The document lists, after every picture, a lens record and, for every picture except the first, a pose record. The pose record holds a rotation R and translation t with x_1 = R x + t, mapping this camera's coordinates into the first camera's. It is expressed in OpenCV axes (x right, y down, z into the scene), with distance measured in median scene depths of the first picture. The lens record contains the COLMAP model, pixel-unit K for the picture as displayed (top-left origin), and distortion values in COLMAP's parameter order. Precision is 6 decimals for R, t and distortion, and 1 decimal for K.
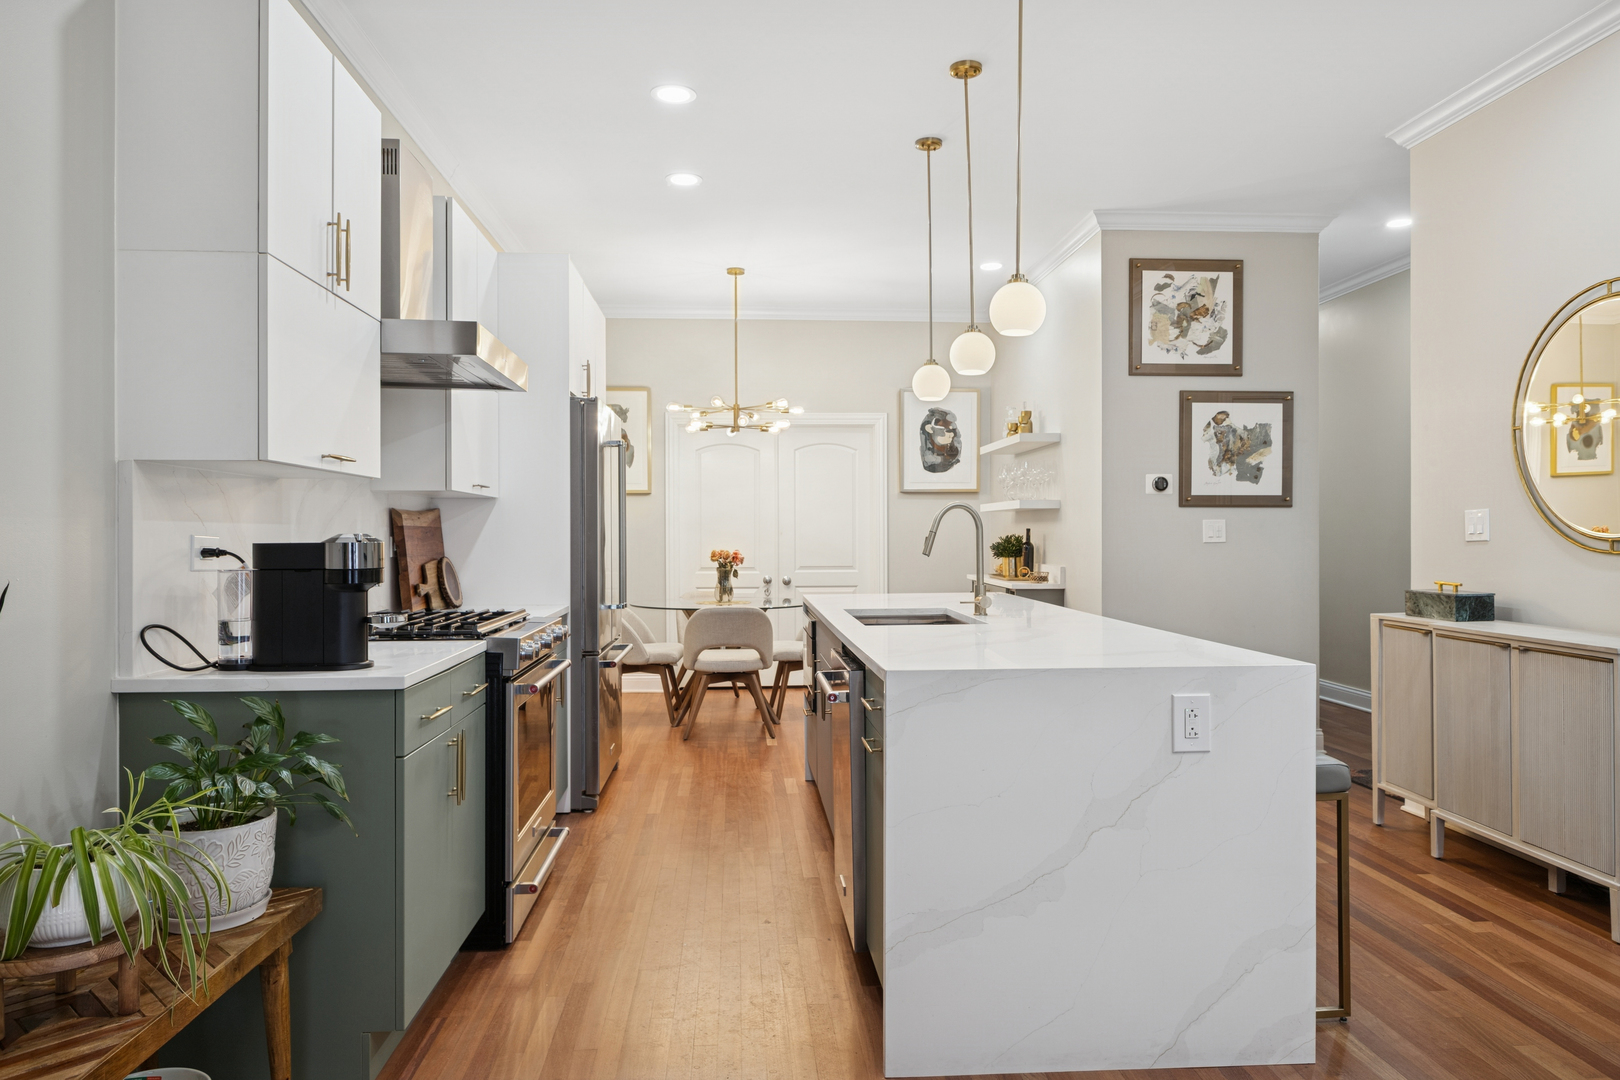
lens RADIAL K [[1098.9, 0, 801.8], [0, 1098.9, 535.0], [0, 0, 1]] dist [0.036281, -0.003875]
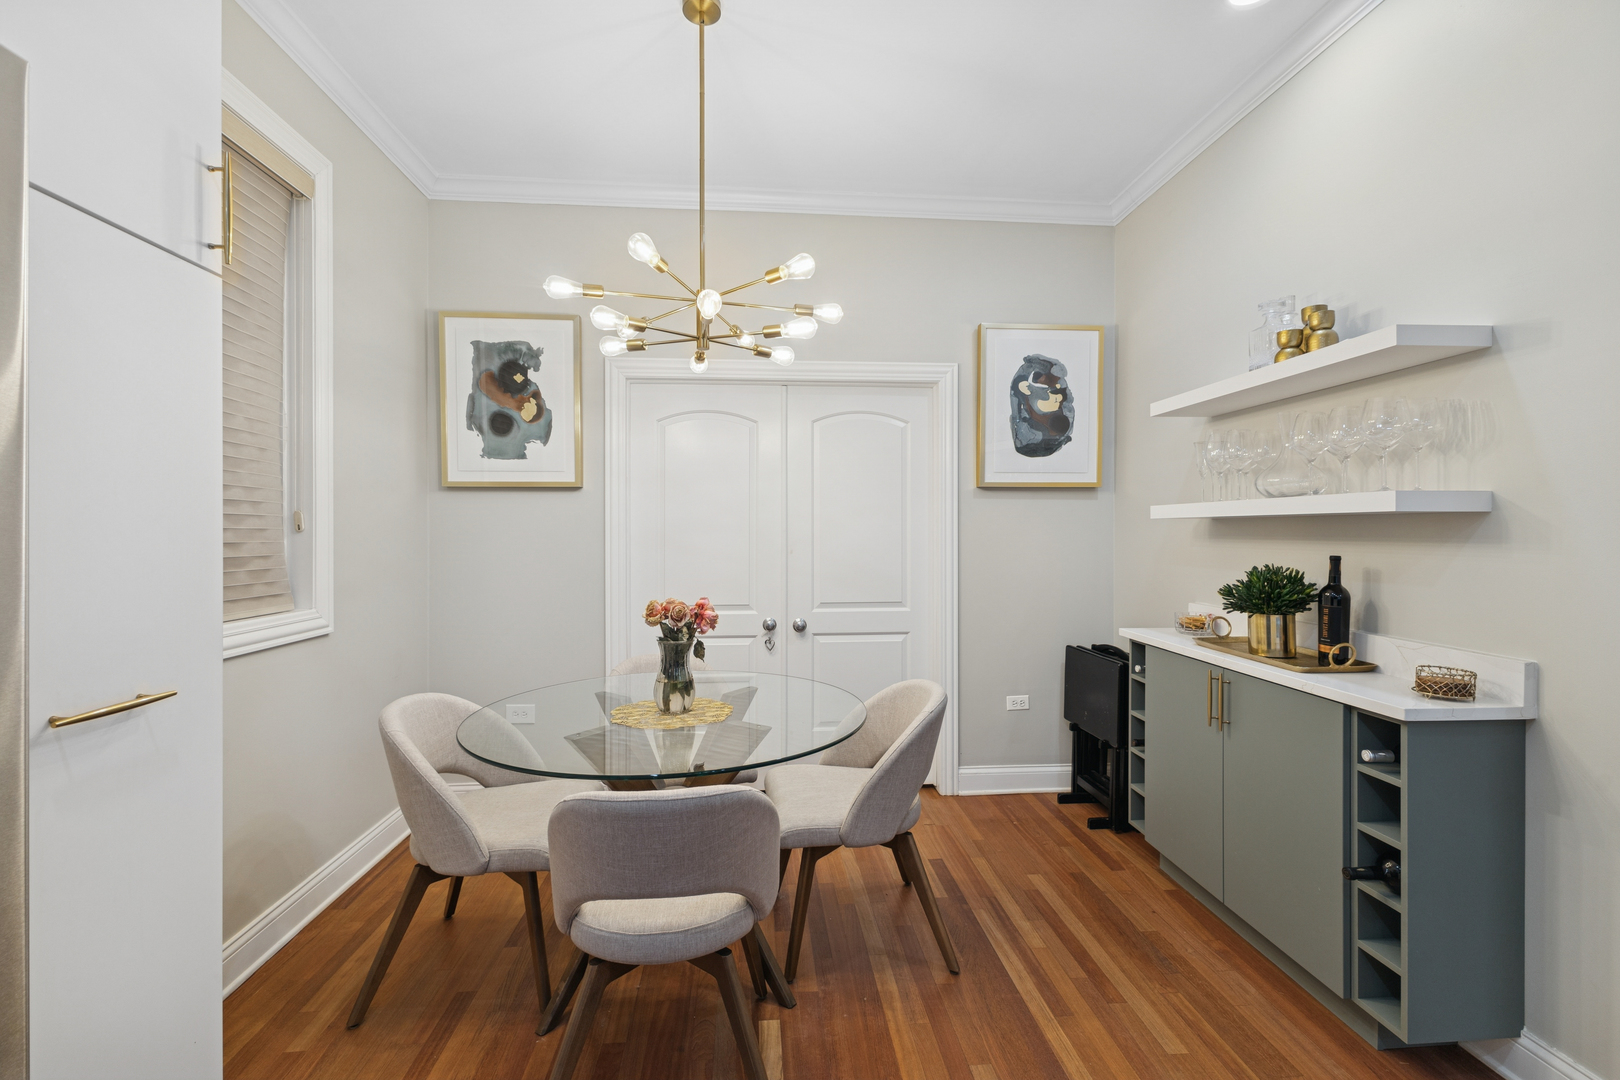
lens RADIAL K [[716.2, 0, 815.0], [0, 716.2, 532.1], [0, 0, 1]] dist [0.004488, -0.000051]
pose [[0.999641, 0.002468, 0.026686, -0.020687], [-0.002525, 0.999995, 0.002111, -0.017445], [-0.026681, -0.002178, 0.999642, 0.750011]]
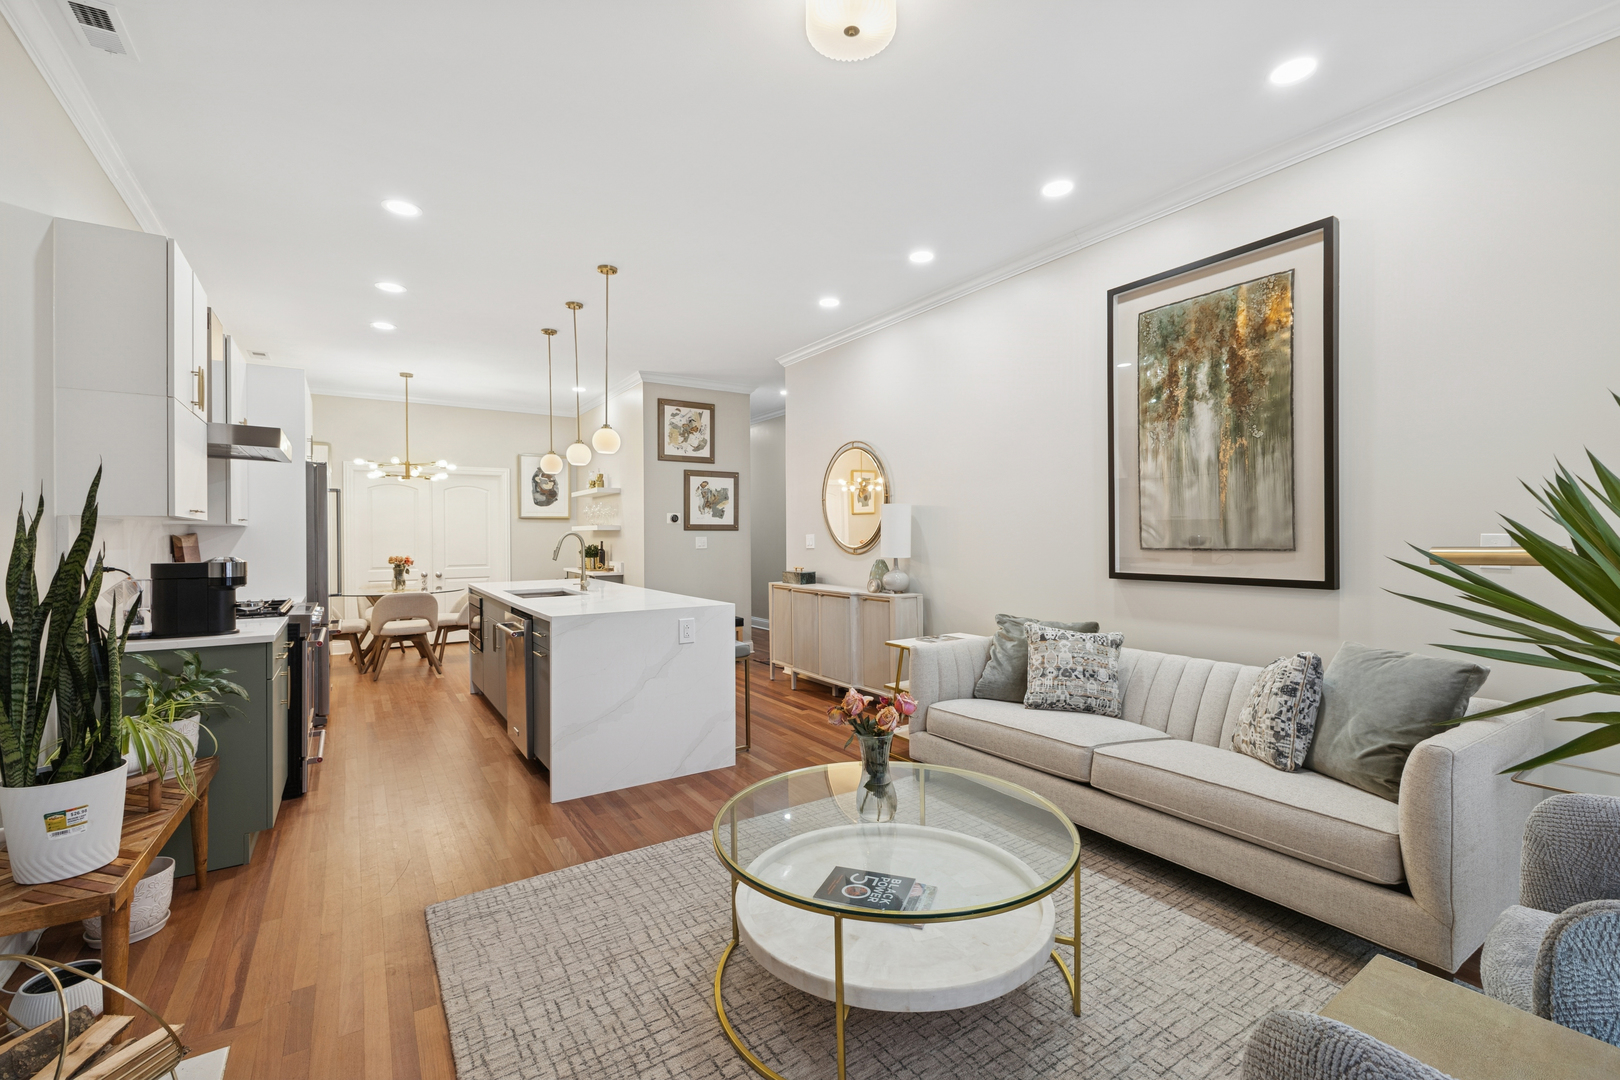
lens RADIAL K [[716.2, 0, 826.6], [0, 716.2, 538.0], [0, 0, 1]] dist [0.004488, -0.000051]
pose [[0.865943, -0.004079, 0.500127, -0.058424], [0.004153, 0.999991, 0.000964, -0.010932], [-0.500126, 0.001242, 0.865952, -0.177942]]
